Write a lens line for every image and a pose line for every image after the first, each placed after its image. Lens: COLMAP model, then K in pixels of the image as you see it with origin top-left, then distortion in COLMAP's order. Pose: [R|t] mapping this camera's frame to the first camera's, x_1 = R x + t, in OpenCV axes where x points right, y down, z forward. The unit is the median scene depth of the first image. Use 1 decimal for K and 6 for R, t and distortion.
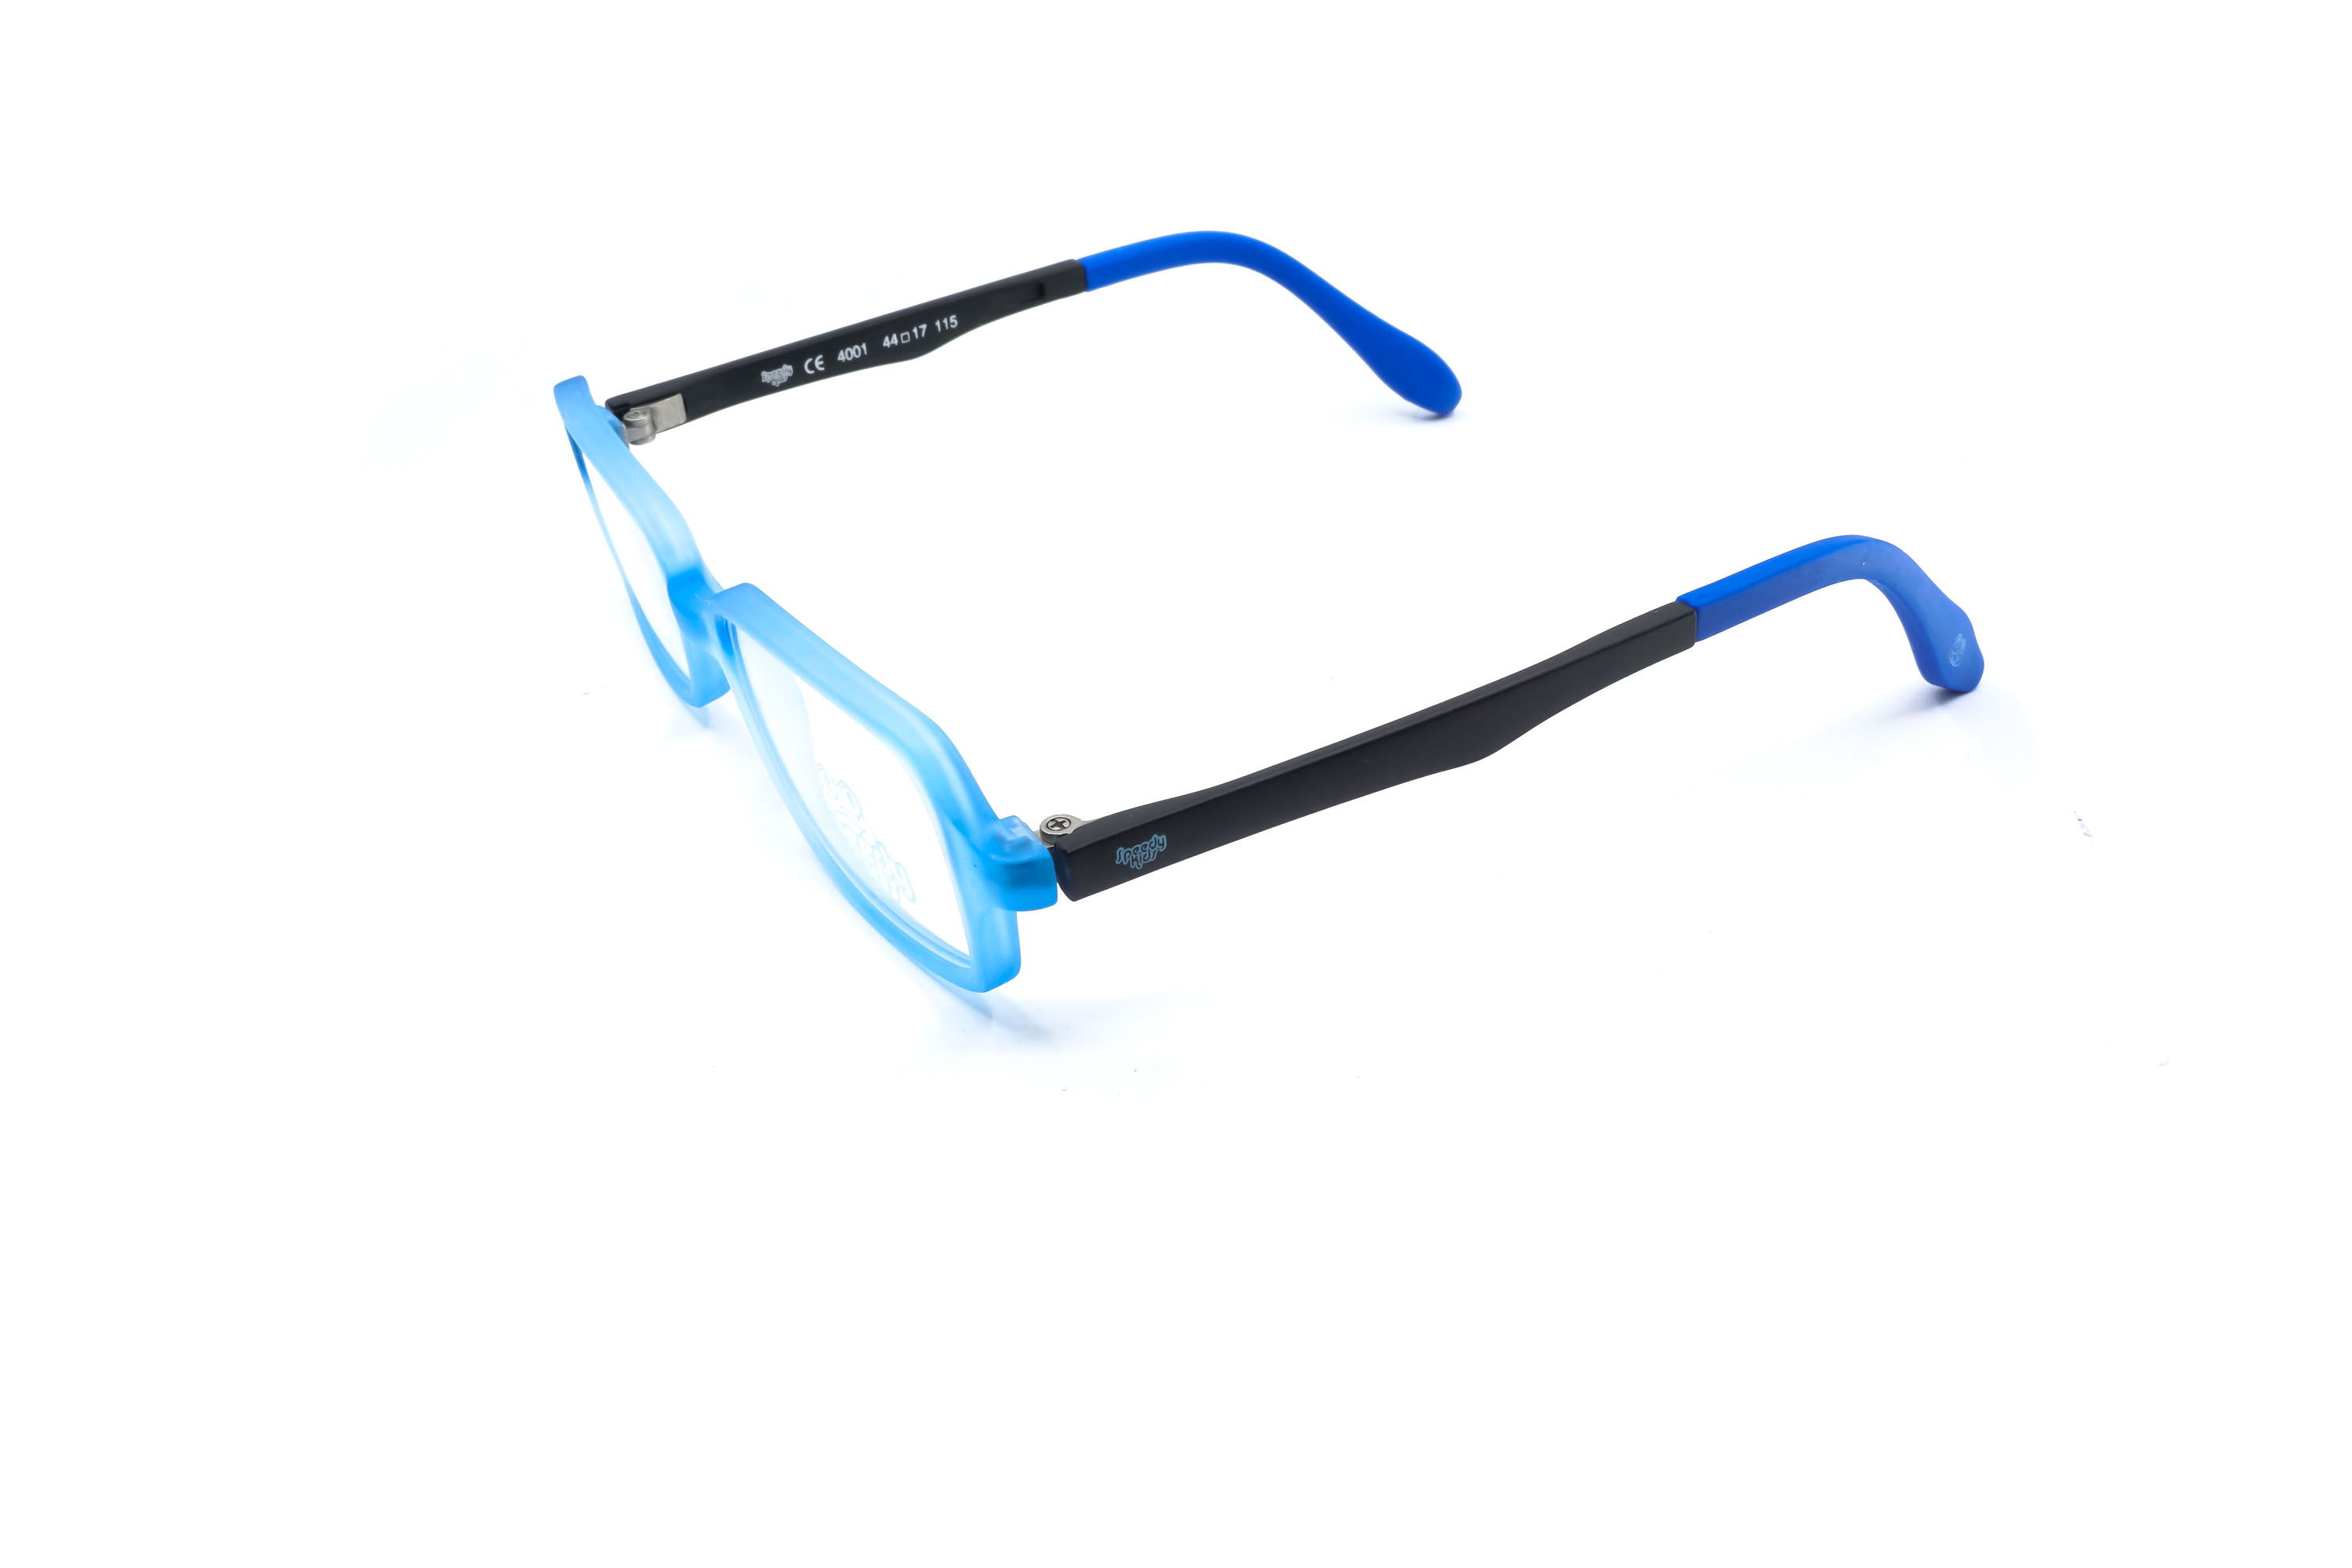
lens RADIAL K [[2398.2, 0, 1178.8], [0, 2398.2, 794.6], [0, 0, 1]] dist [-0.008528, 0.000000]
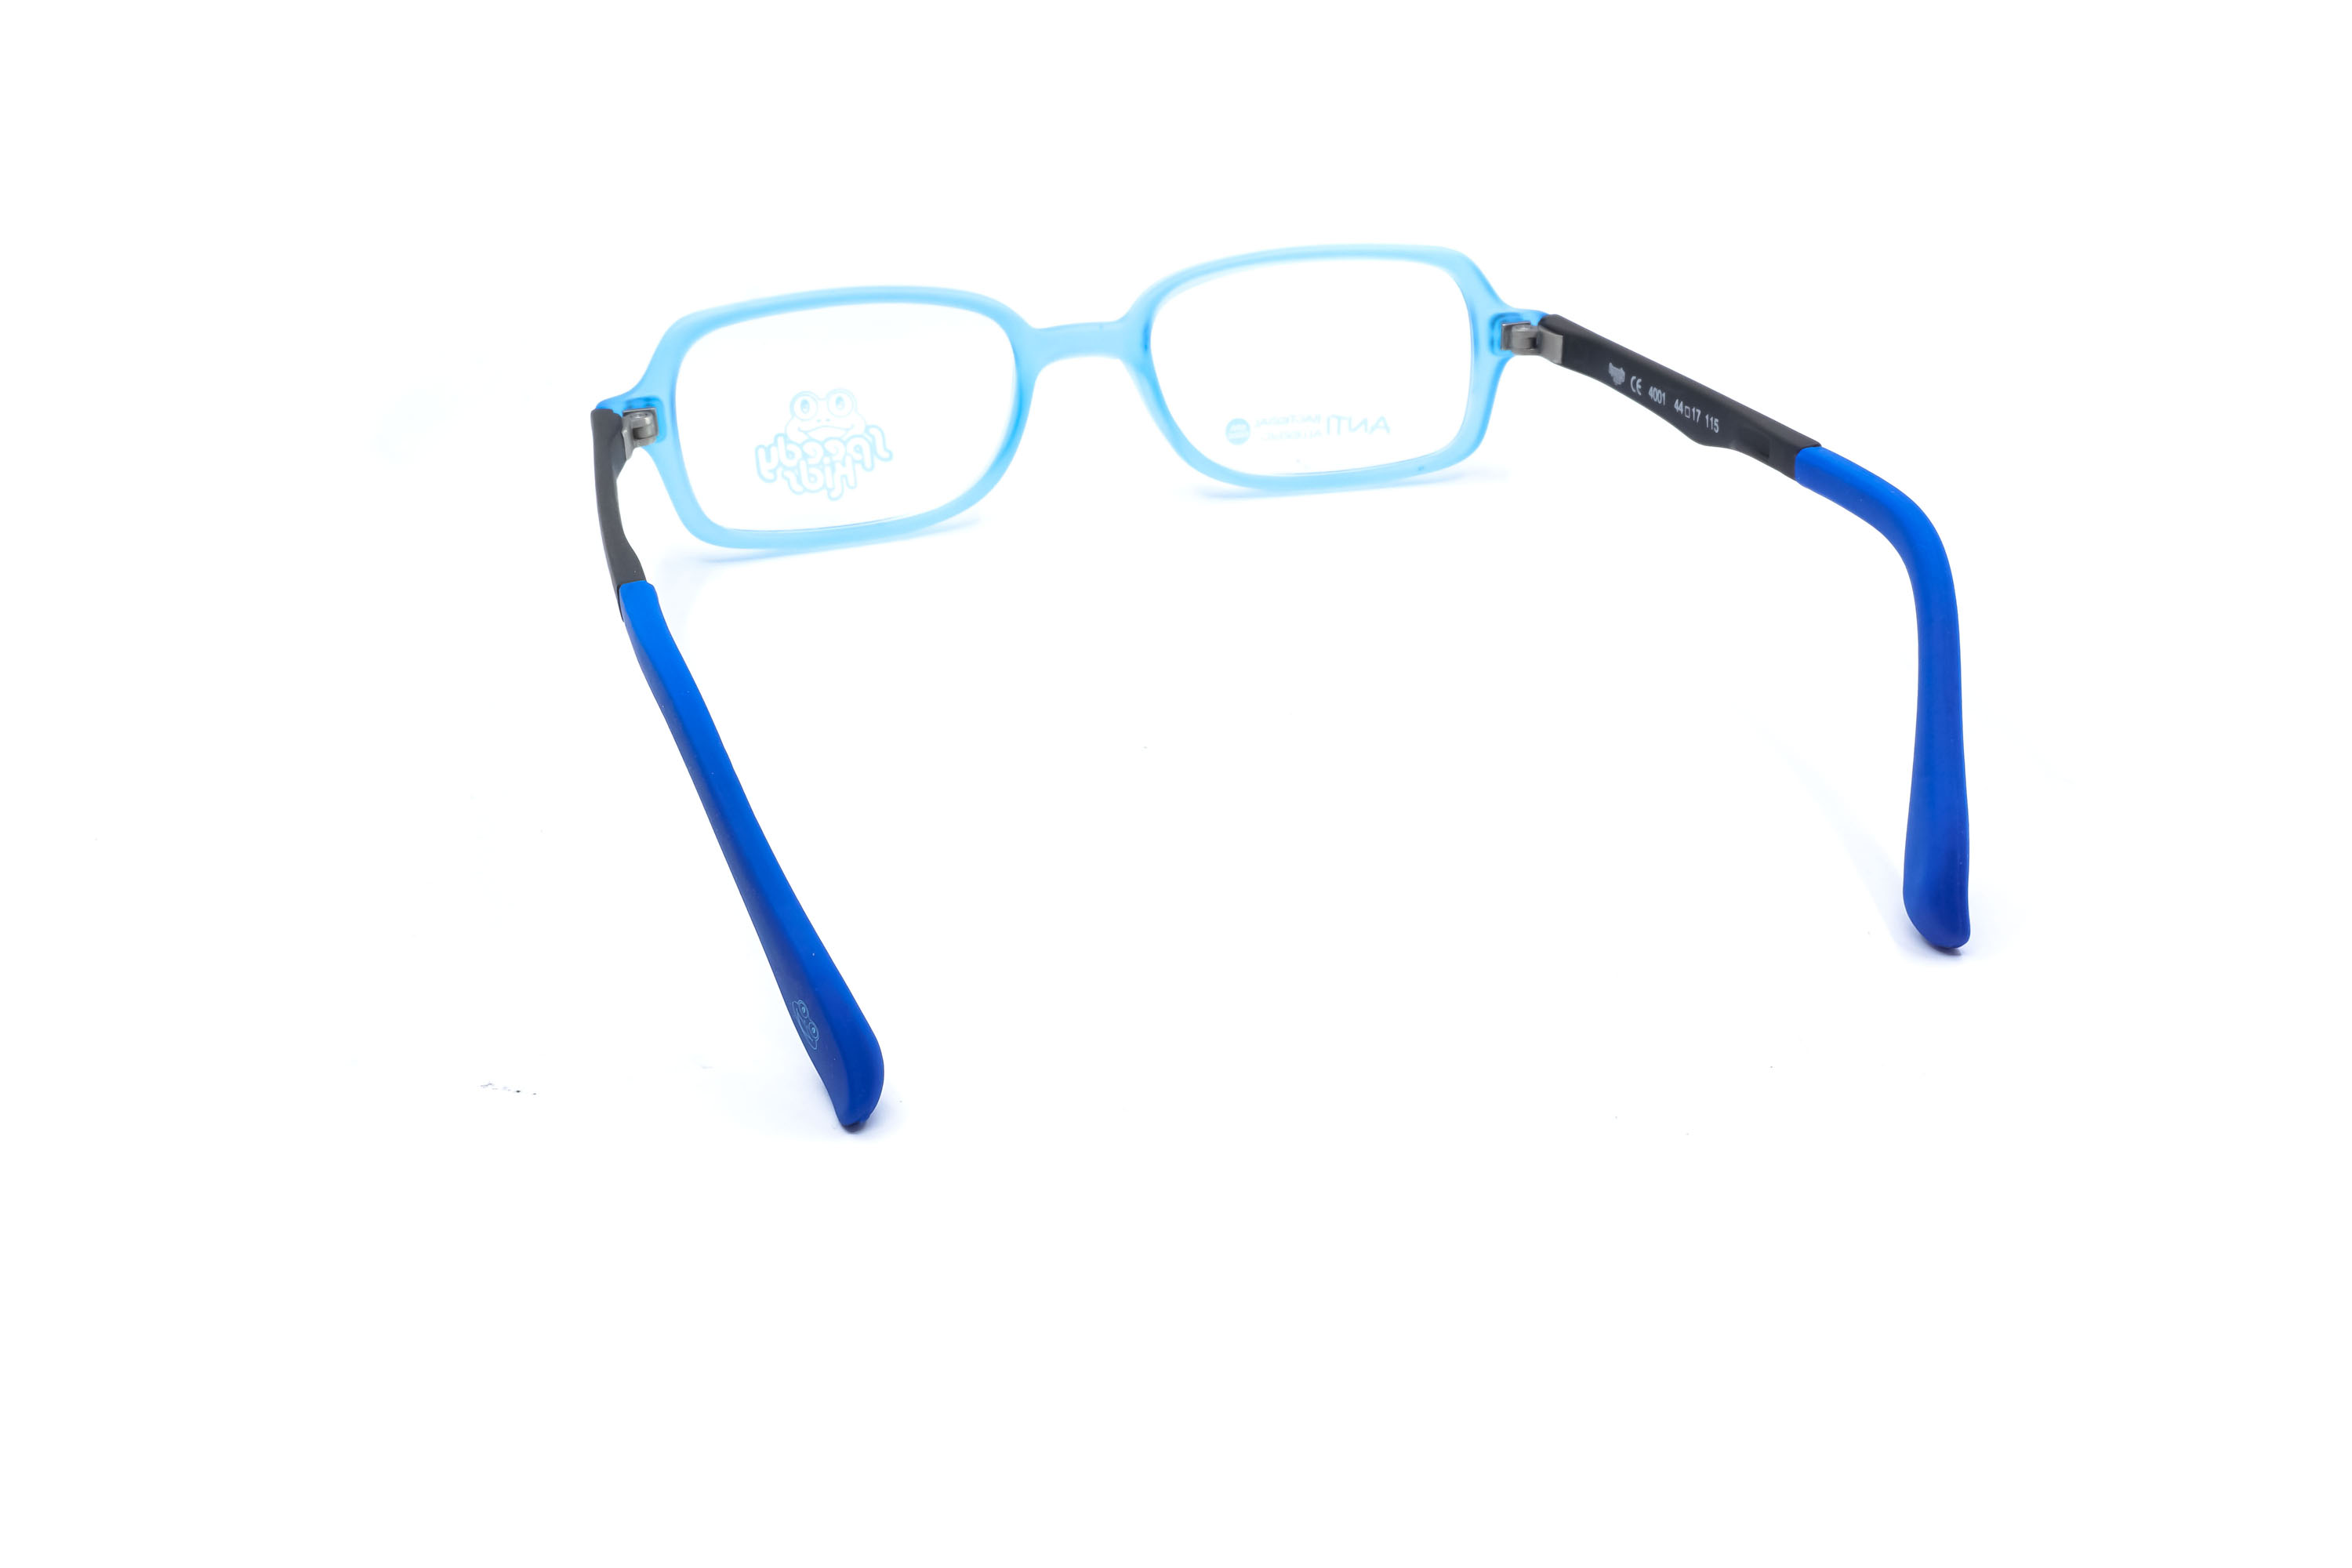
lens RADIAL K [[2398.2, 0, 1171.4], [0, 2398.2, 781.7], [0, 0, 1]] dist [-0.008528, 0.000000]
pose [[-0.264178, 0.486539, -0.832761, 0.799747], [-0.459844, 0.695439, 0.552185, -0.529689], [0.847793, 0.528815, 0.040012, 0.914683]]
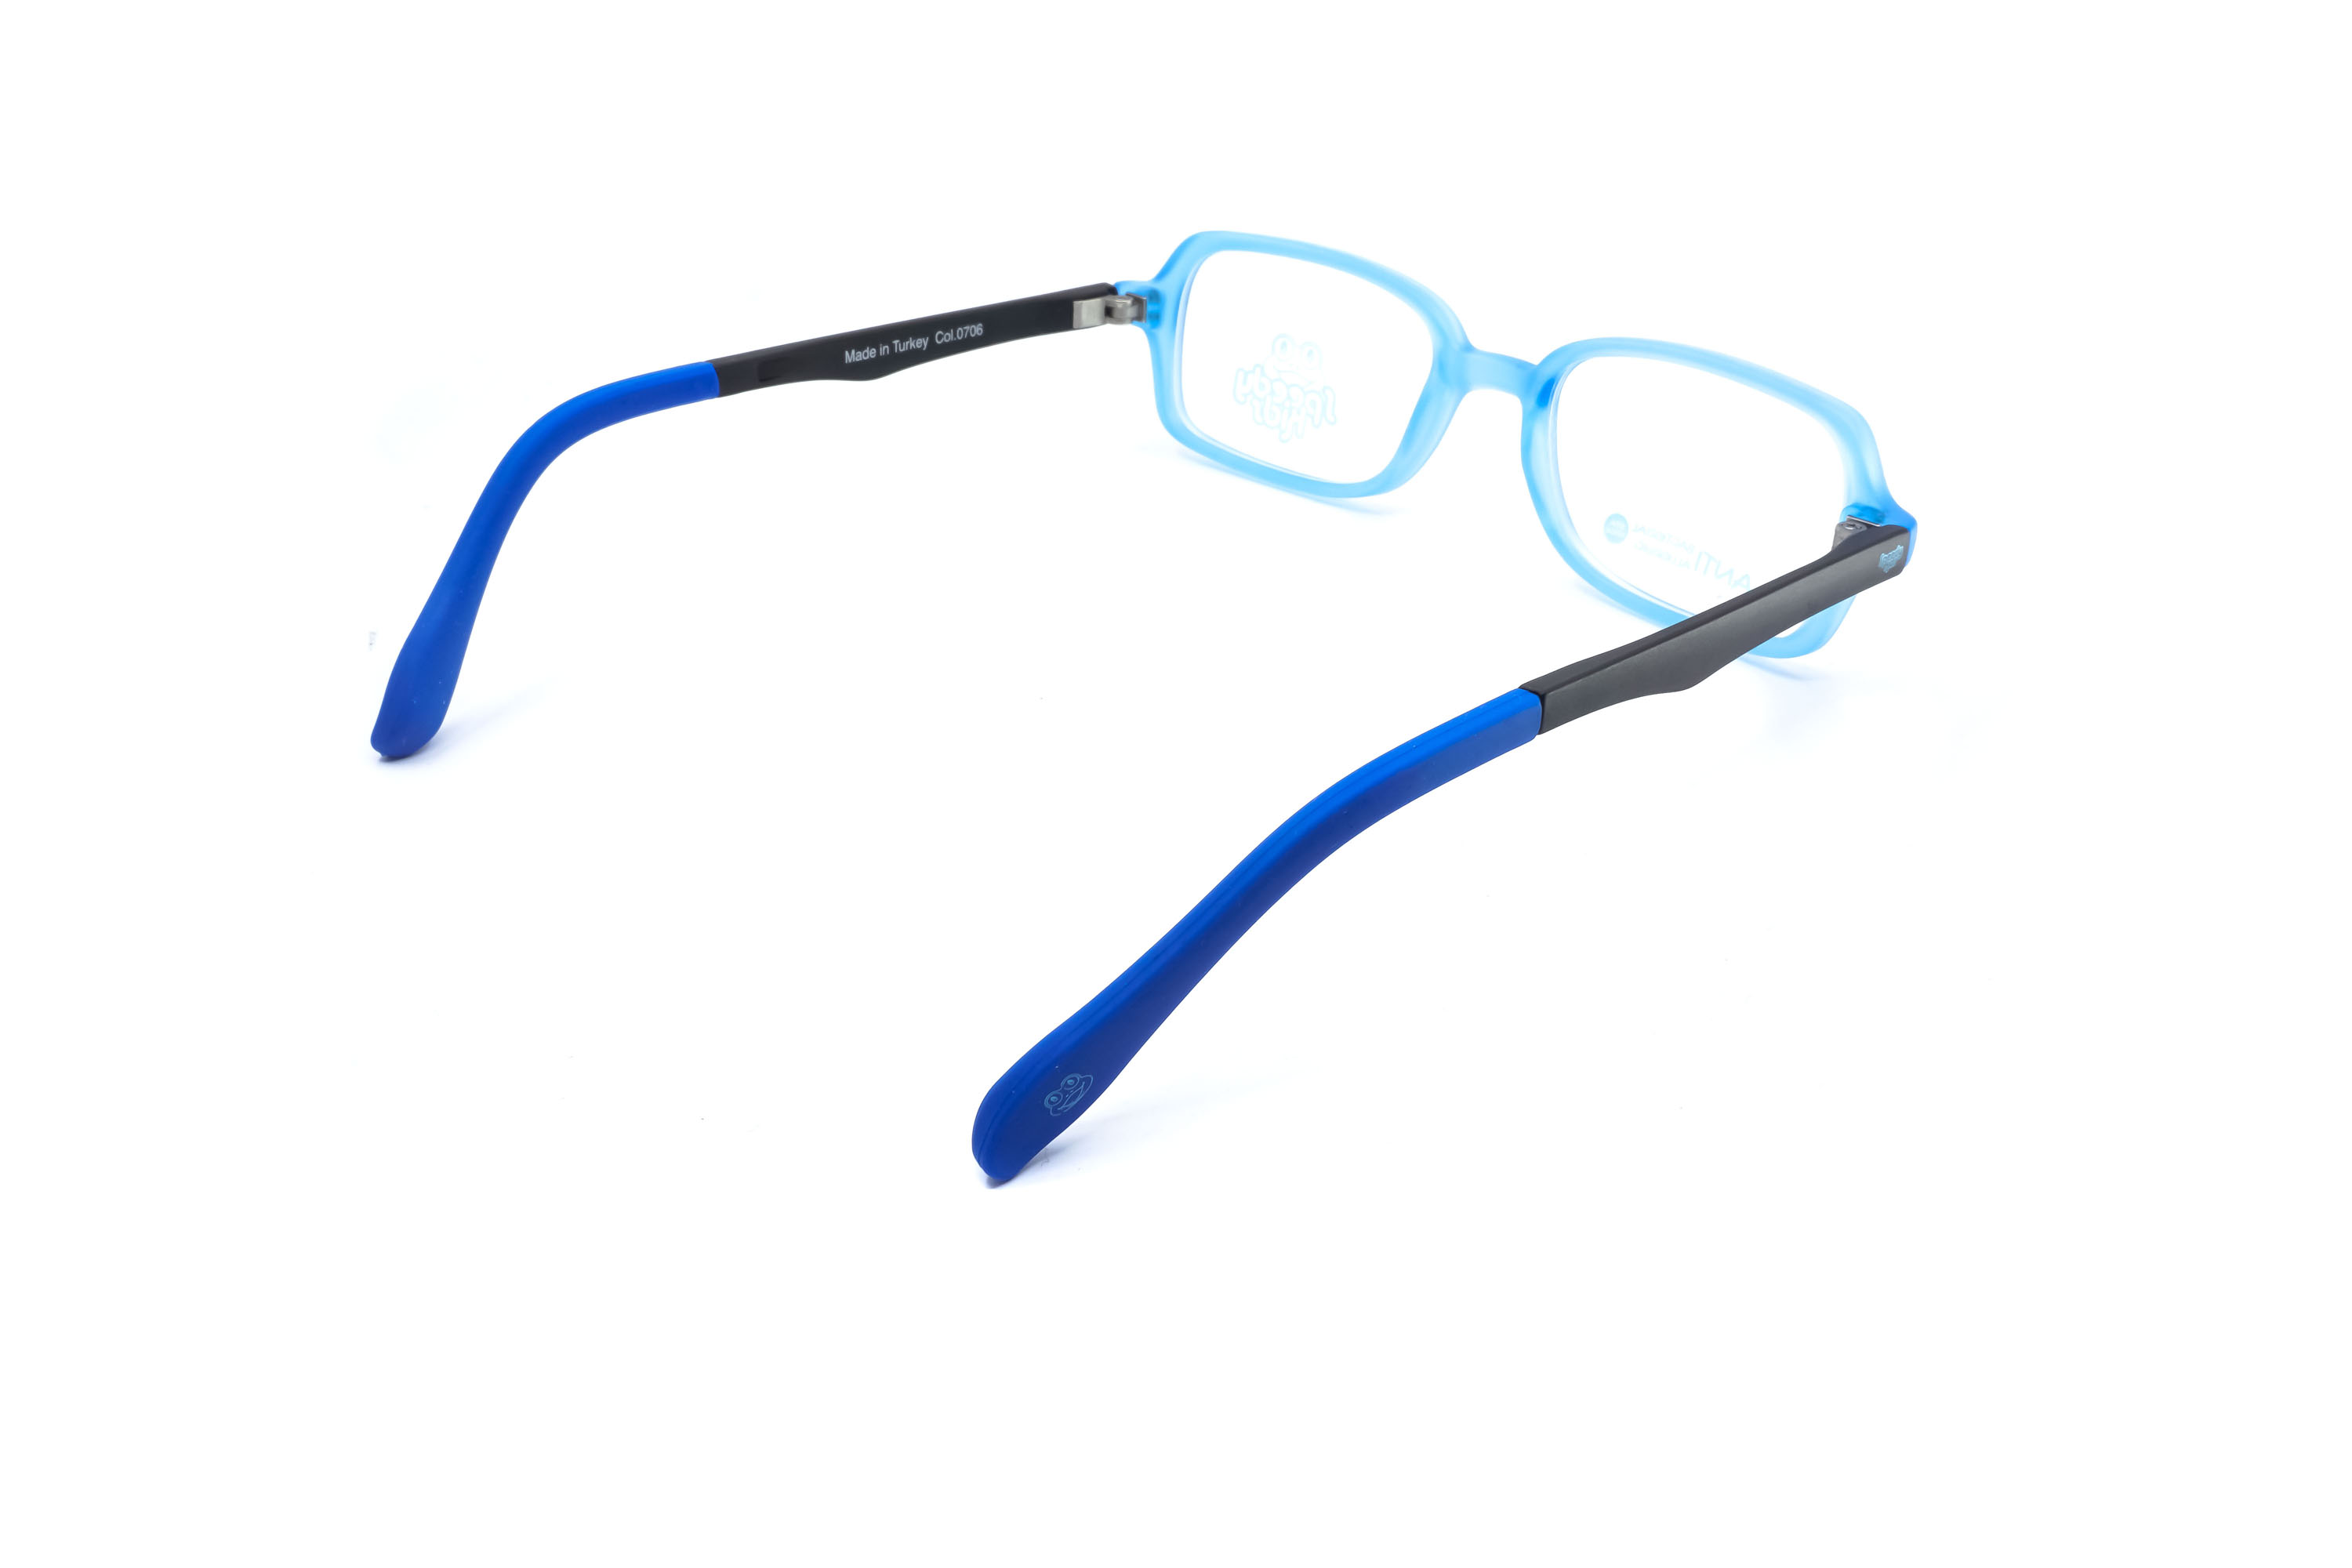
lens RADIAL K [[2398.2, 0, 1184.4], [0, 2398.2, 789.1], [0, 0, 1]] dist [-0.008528, 0.000000]
pose [[-0.968824, 0.140689, -0.203927, 0.197478], [-0.099869, 0.531507, 0.841146, -0.803160], [0.226729, 0.835288, -0.500887, 1.438064]]
